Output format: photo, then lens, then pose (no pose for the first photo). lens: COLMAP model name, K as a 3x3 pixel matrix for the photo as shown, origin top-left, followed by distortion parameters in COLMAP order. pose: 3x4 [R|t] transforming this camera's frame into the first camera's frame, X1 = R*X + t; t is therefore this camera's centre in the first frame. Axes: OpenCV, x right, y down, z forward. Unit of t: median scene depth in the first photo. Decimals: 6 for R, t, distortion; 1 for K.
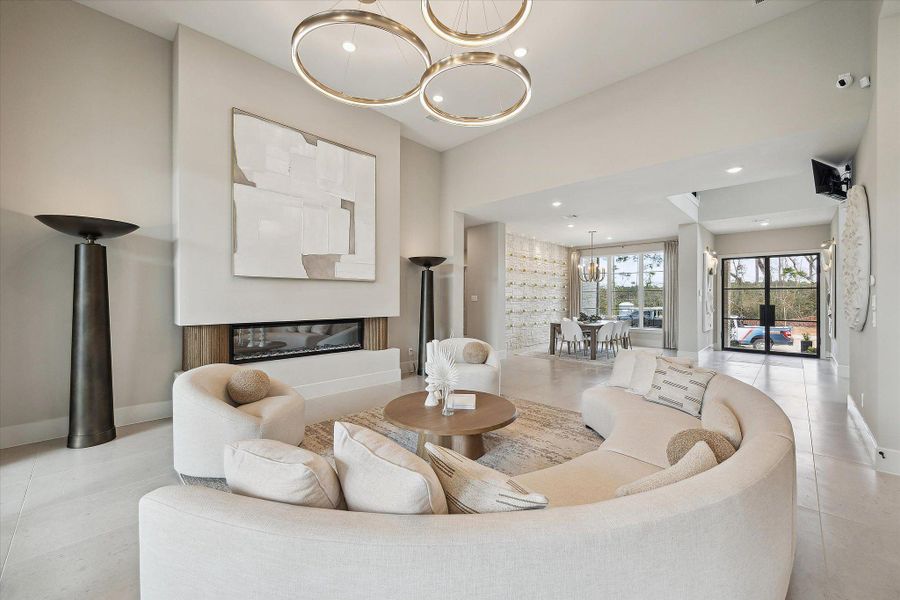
lens RADIAL K [[357.7, 0, 452.4], [0, 357.7, 291.9], [0, 0, 1]] dist [-0.000632, -0.001096]
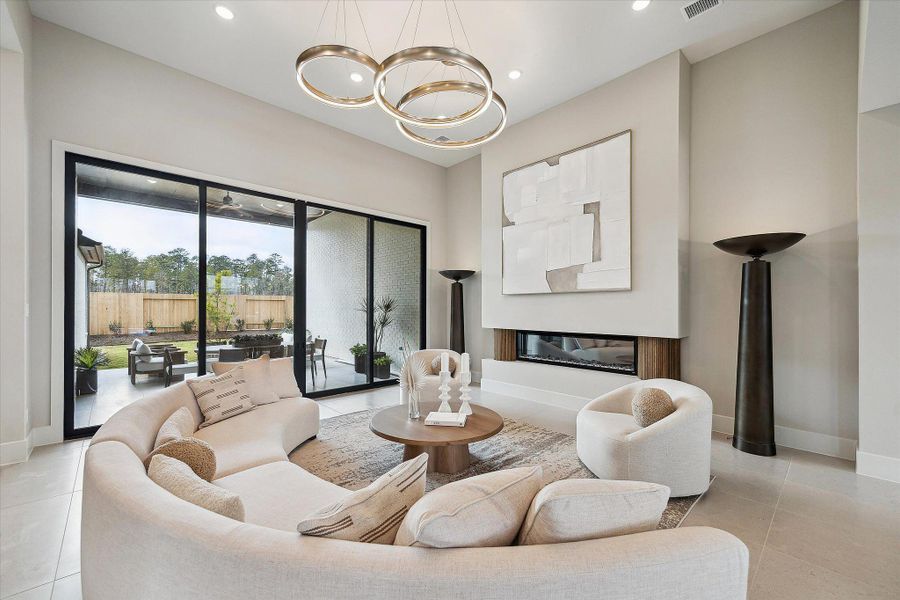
lens RADIAL K [[357.7, 0, 448.5], [0, 357.7, 305.9], [0, 0, 1]] dist [-0.000632, -0.001096]
pose [[-0.052264, -0.011205, -0.998570, 0.623561], [0.012917, 0.999846, -0.011896, 0.010393], [0.998550, -0.013520, -0.052111, 0.682840]]
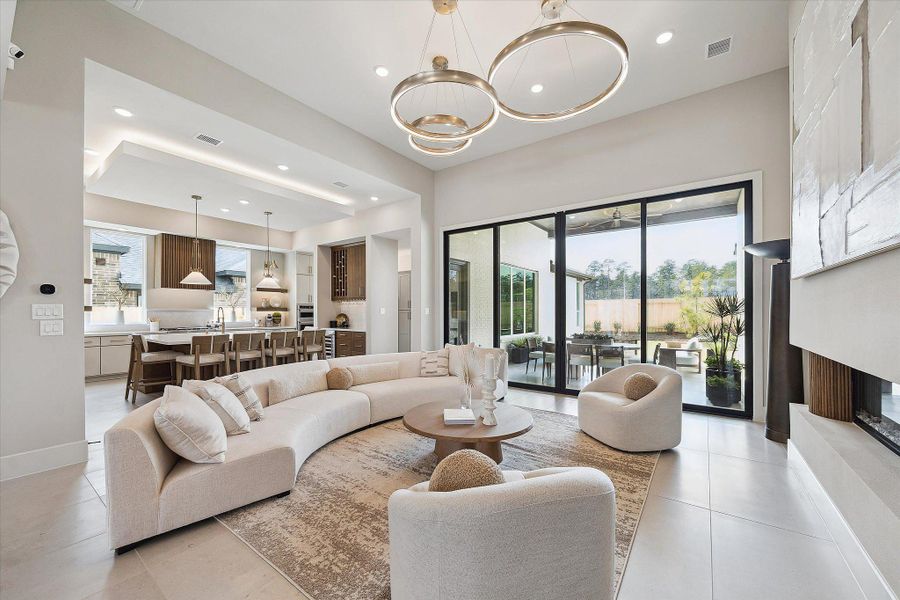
lens RADIAL K [[351.4, 0, 451.2], [0, 351.4, 307.0], [0, 0, 1]] dist [-0.003095, -0.000810]
pose [[-0.990002, -0.008322, -0.140807, 0.115360], [-0.004198, 0.999554, -0.029561, 0.024830], [0.140991, -0.028675, -0.989596, 1.248912]]
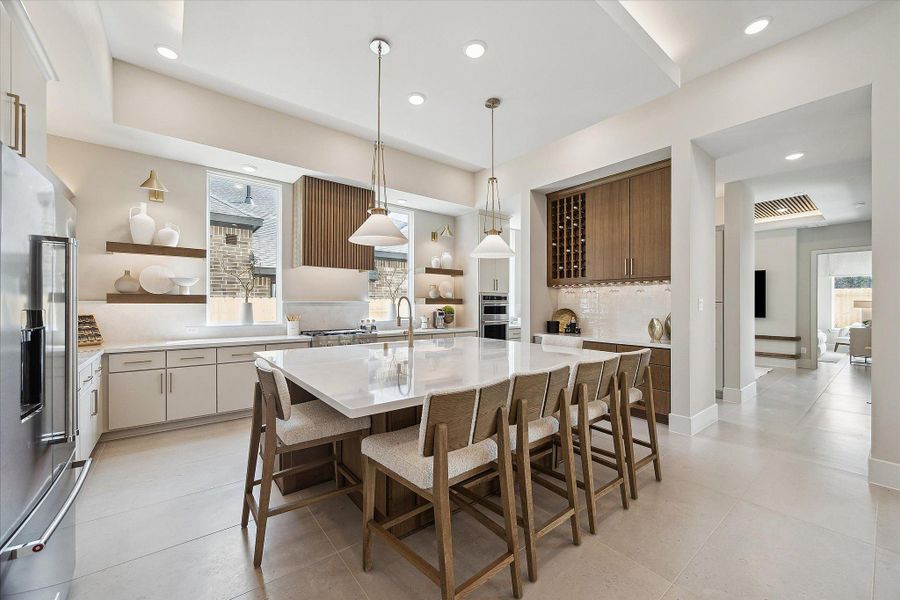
lens RADIAL K [[351.4, 0, 444.2], [0, 351.4, 303.5], [0, 0, 1]] dist [-0.003095, -0.000810]
pose [[-0.990712, -0.009764, 0.135624, 0.629361], [-0.012177, 0.999782, -0.016970, 0.013901], [-0.135429, -0.018463, -0.990615, 0.467869]]
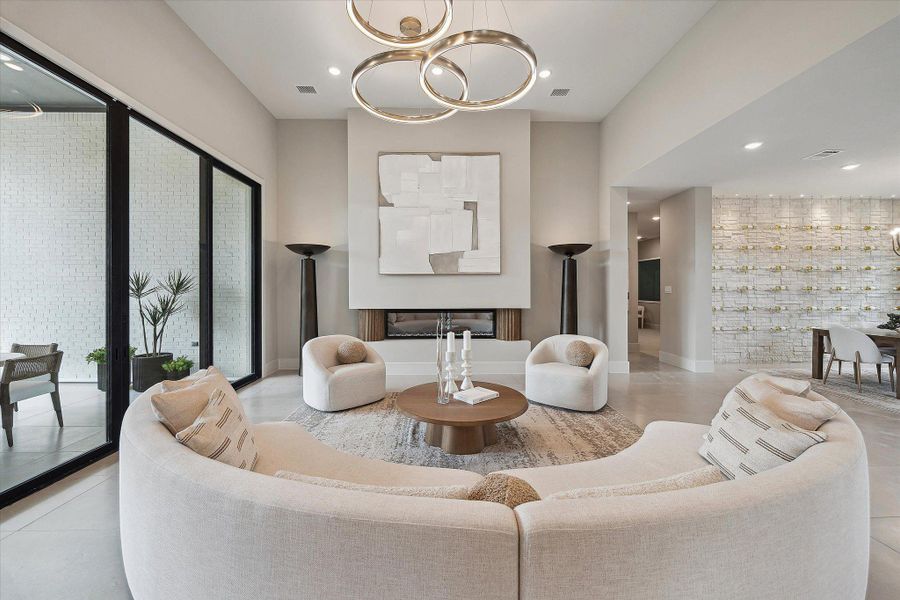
lens RADIAL K [[351.4, 0, 441.5], [0, 351.4, 288.9], [0, 0, 1]] dist [-0.003095, -0.000810]
pose [[0.704211, -0.005636, -0.709969, 0.412150], [0.014849, 0.999867, 0.006790, 0.004644], [0.709836, -0.015324, 0.704200, 0.168838]]
